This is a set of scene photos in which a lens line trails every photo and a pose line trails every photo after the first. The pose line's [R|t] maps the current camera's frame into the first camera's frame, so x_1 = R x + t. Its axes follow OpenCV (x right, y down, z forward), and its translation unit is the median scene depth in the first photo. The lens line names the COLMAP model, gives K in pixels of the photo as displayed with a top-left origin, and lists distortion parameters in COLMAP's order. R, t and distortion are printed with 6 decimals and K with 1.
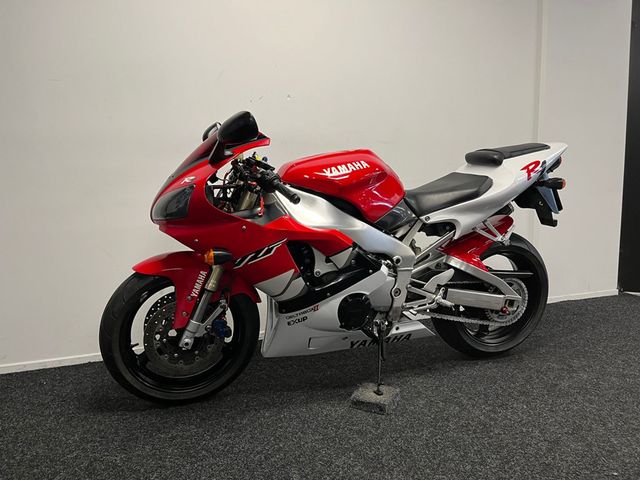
lens RADIAL K [[485.5, 0, 324.5], [0, 485.5, 242.2], [0, 0, 1]] dist [0.082771, -0.111401]
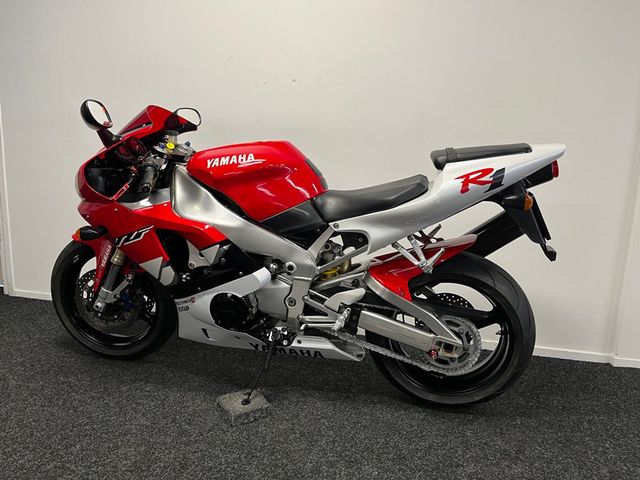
lens RADIAL K [[485.5, 0, 322.3], [0, 485.5, 243.6], [0, 0, 1]] dist [0.082771, -0.111401]
pose [[0.859868, 0.150892, -0.487707, 0.671857], [-0.129585, 0.988545, 0.077377, -0.087909], [0.493796, -0.003335, 0.869571, 0.262997]]
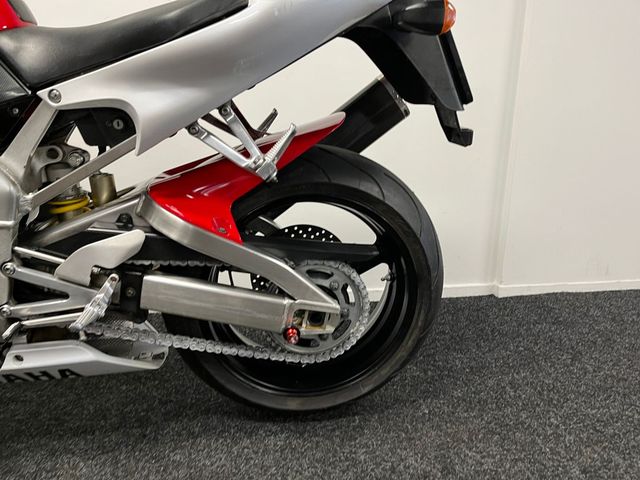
lens RADIAL K [[485.5, 0, 317.9], [0, 485.5, 244.2], [0, 0, 1]] dist [0.082771, -0.111401]
pose [[0.984936, 0.076871, -0.154891, 0.527838], [-0.056118, 0.989368, 0.134170, 0.003556], [0.163558, -0.123457, 0.978778, 0.702415]]
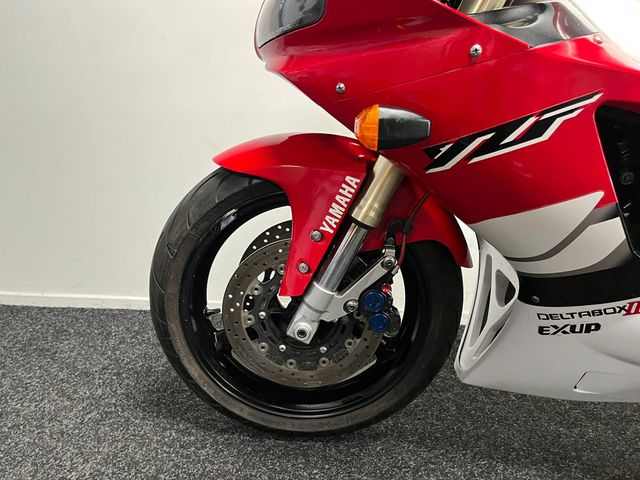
lens RADIAL K [[485.5, 0, 317.7], [0, 485.5, 237.2], [0, 0, 1]] dist [0.082771, -0.111401]
pose [[0.931336, 0.132741, -0.339107, -0.120655], [-0.100638, 0.988752, 0.110644, 0.065038], [0.349980, -0.068920, 0.934219, 0.565283]]
